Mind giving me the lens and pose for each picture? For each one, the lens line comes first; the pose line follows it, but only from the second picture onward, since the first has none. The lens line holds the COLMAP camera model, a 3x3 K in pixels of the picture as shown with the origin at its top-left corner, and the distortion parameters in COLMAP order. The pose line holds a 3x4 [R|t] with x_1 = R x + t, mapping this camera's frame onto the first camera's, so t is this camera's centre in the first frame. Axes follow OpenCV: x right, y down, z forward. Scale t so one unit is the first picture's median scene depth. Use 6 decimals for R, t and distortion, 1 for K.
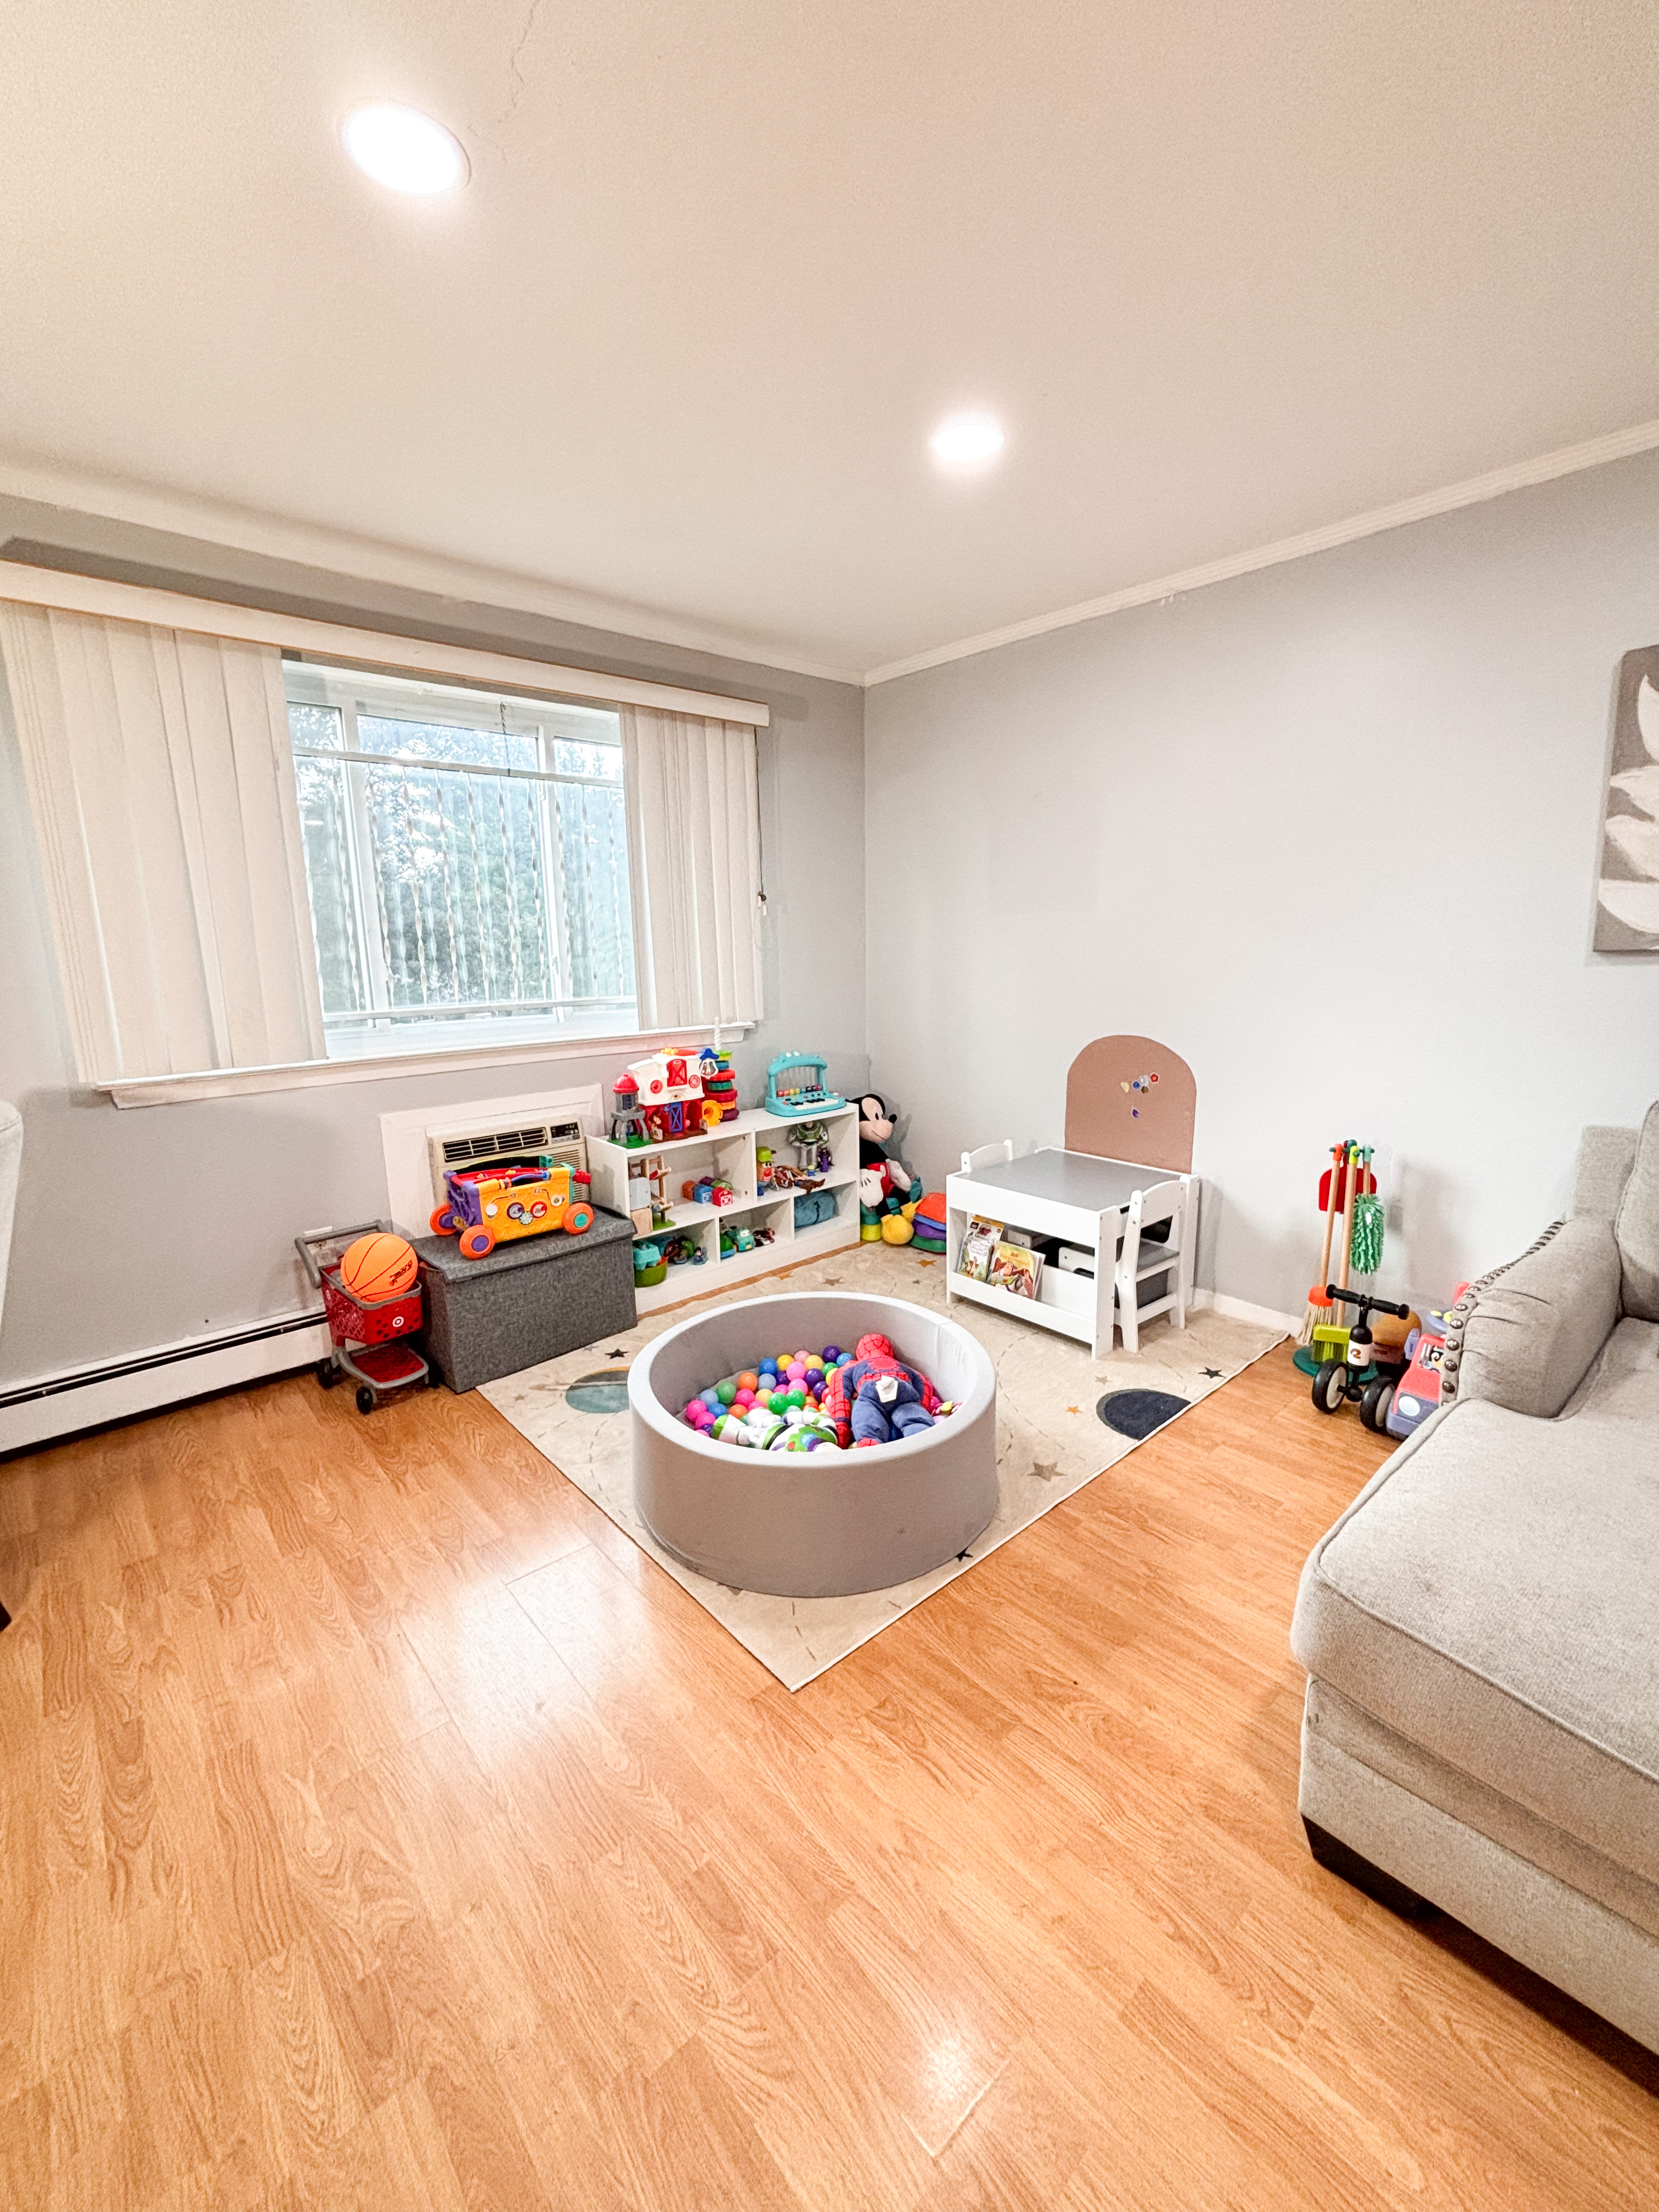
lens RADIAL K [[893.6, 0, 843.5], [0, 893.6, 1112.9], [0, 0, 1]] dist [0.000672, 0.000115]
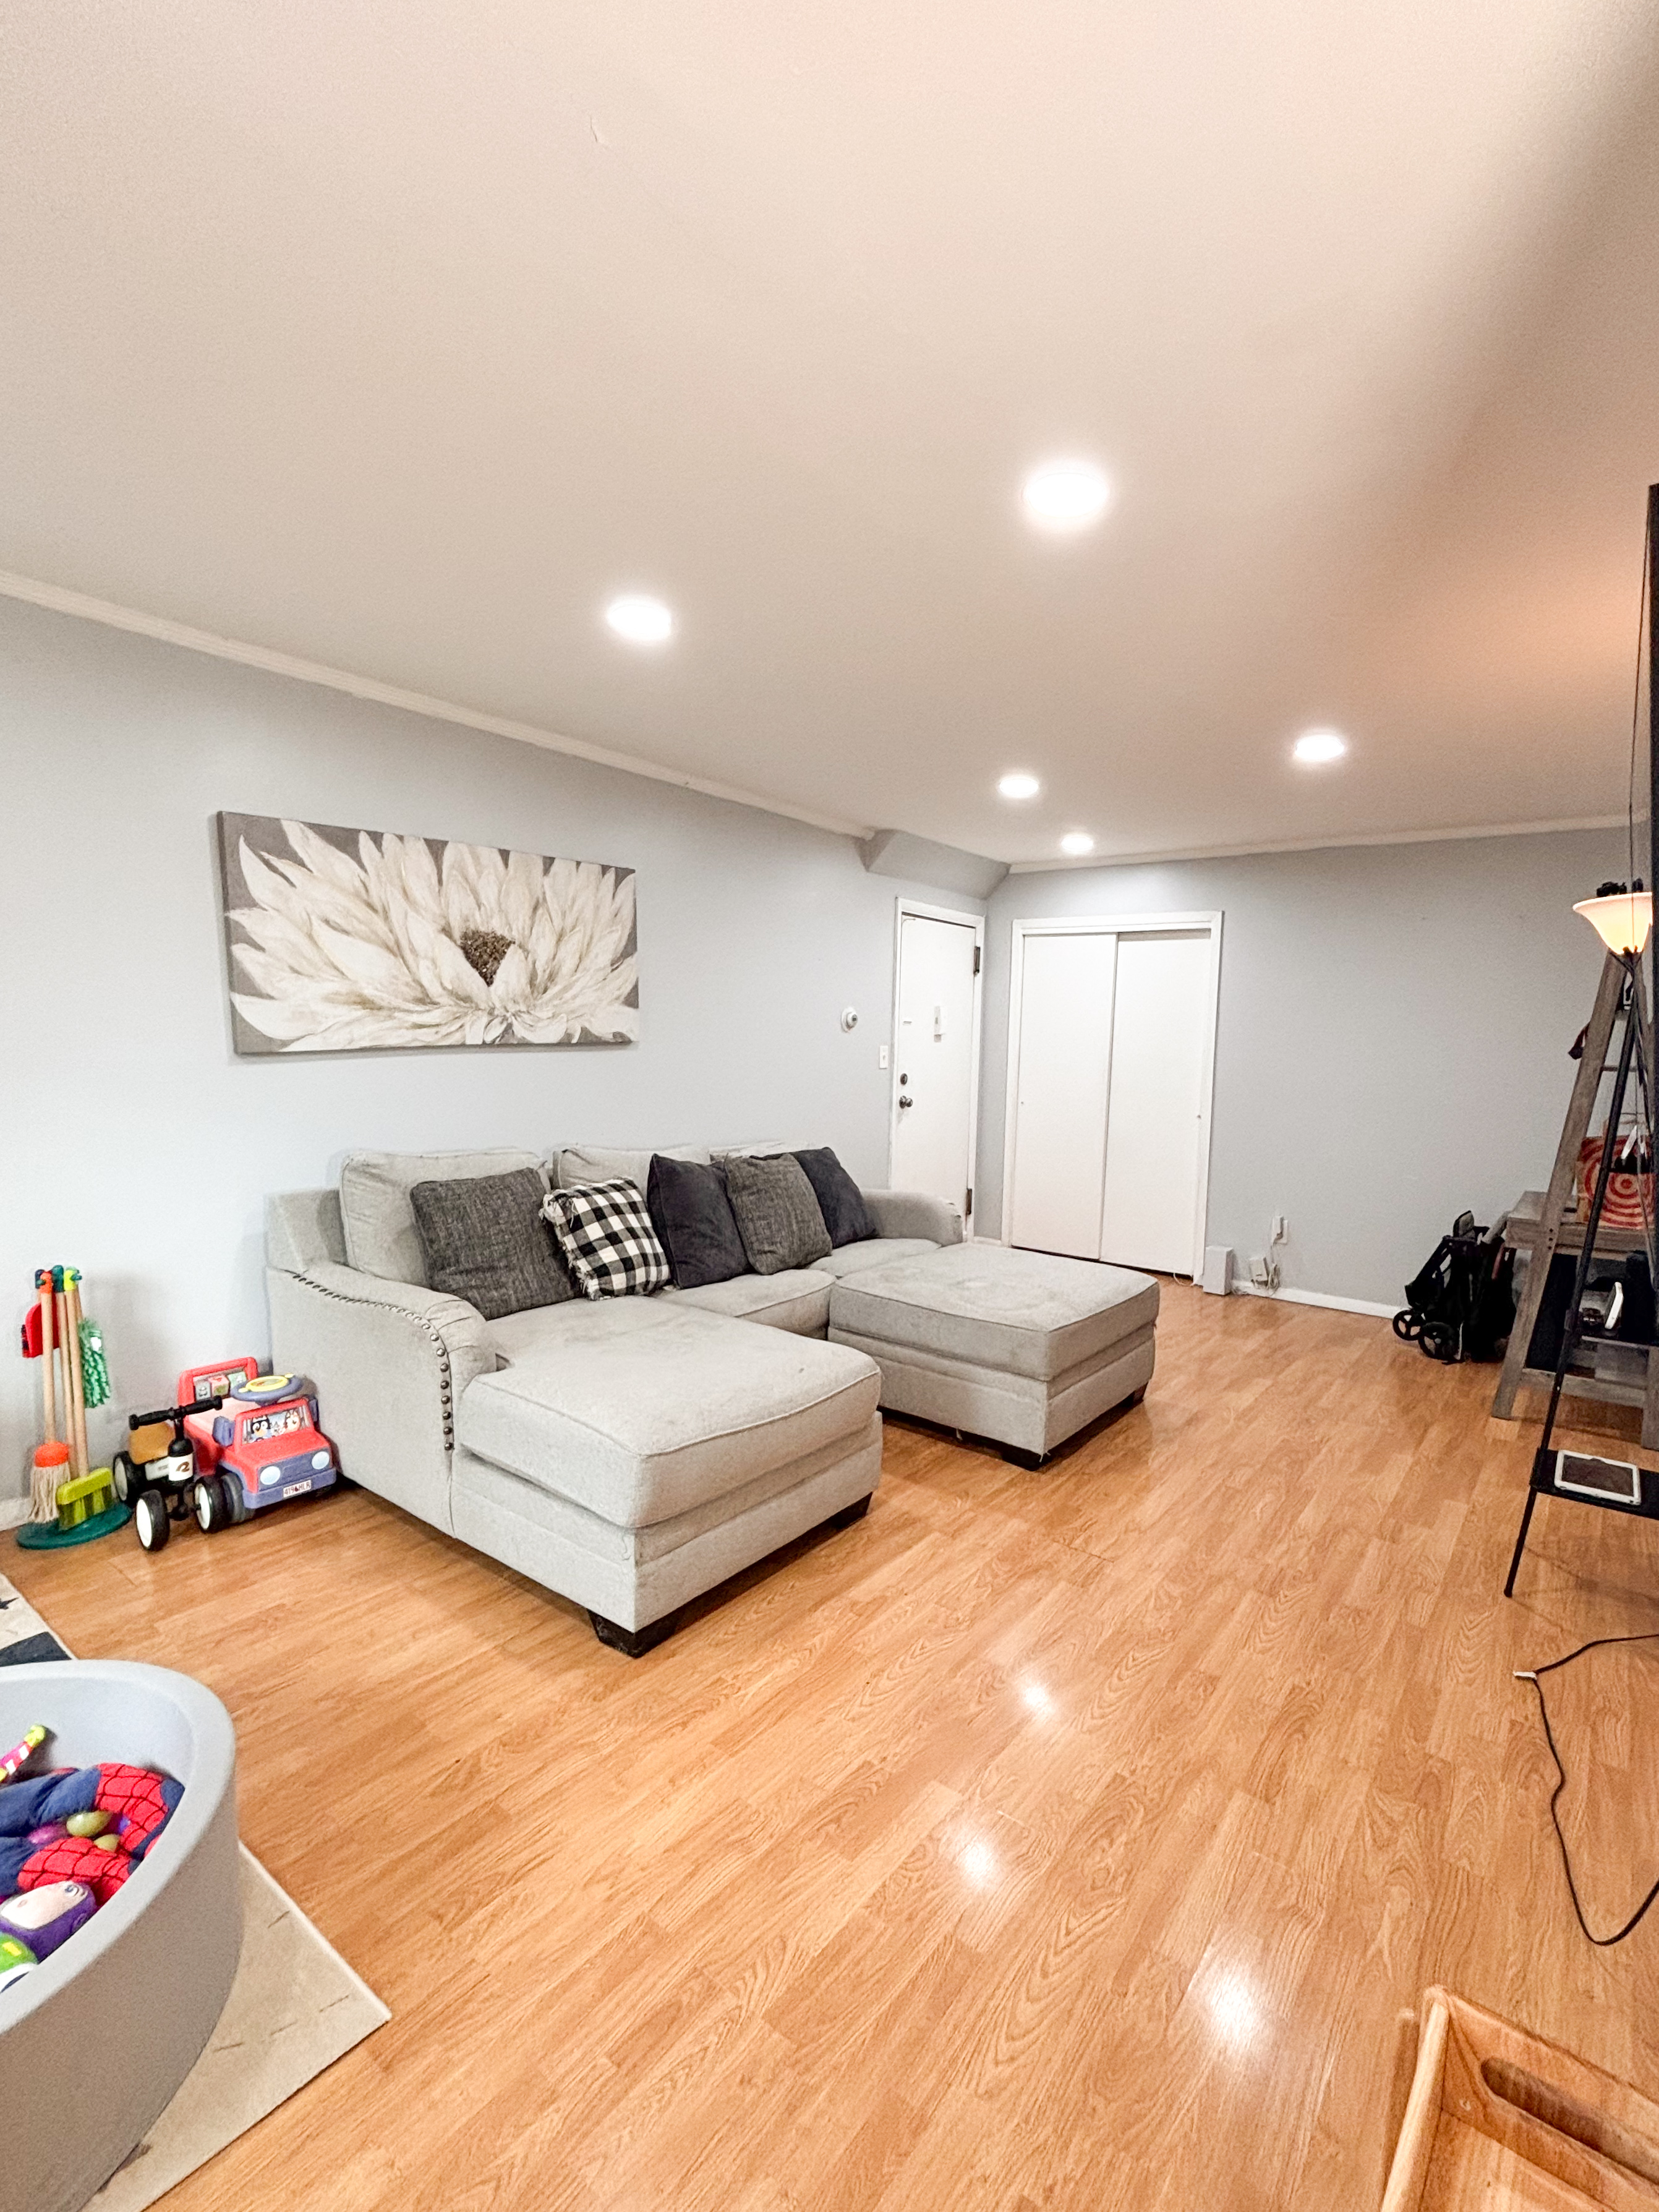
lens RADIAL K [[1017.8, 0, 908.5], [0, 1017.8, 1130.8], [0, 0, 1]] dist [-0.001041, 0.000196]
pose [[-0.223254, -0.083088, 0.971213, -0.472200], [0.163485, 0.979055, 0.121340, -0.067611], [-0.960953, 0.185868, -0.204995, 0.303399]]
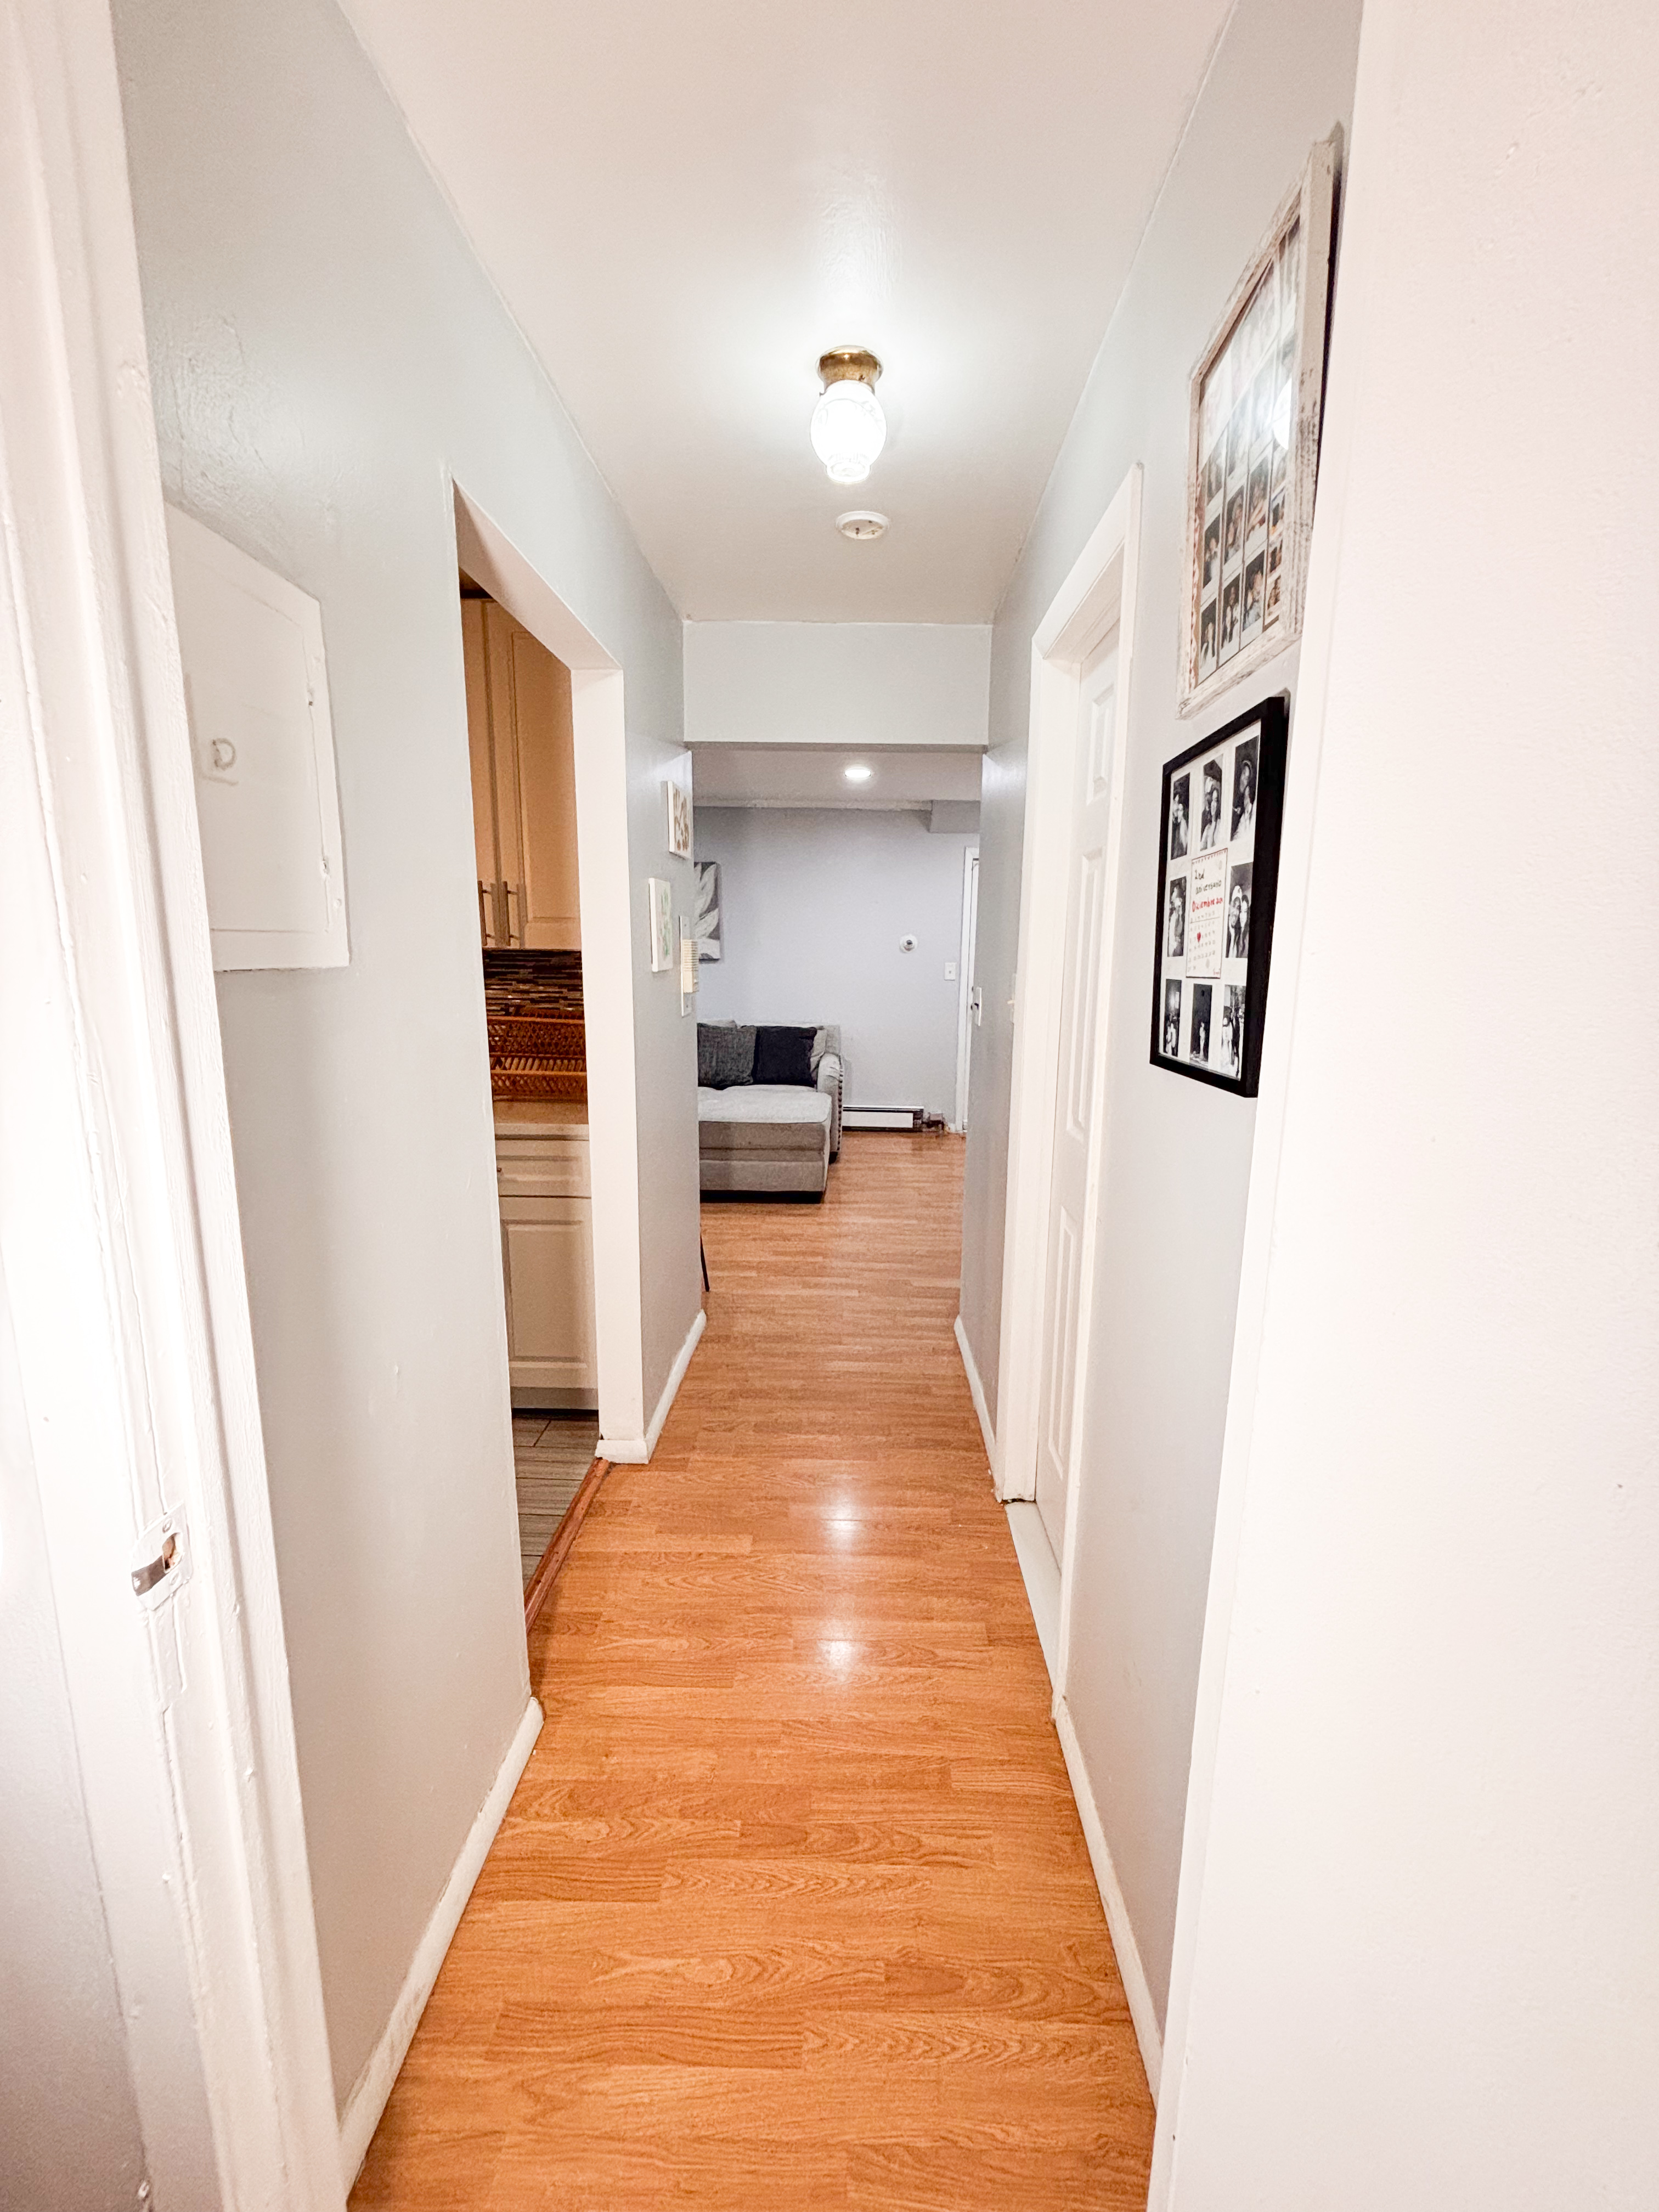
lens RADIAL K [[893.6, 0, 843.5], [0, 893.6, 1112.9], [0, 0, 1]] dist [0.000672, 0.000115]
pose [[0.674986, -0.111590, 0.729344, -0.464036], [0.118679, 0.992046, 0.041949, 0.223322], [-0.728224, 0.058243, 0.682860, -1.255052]]
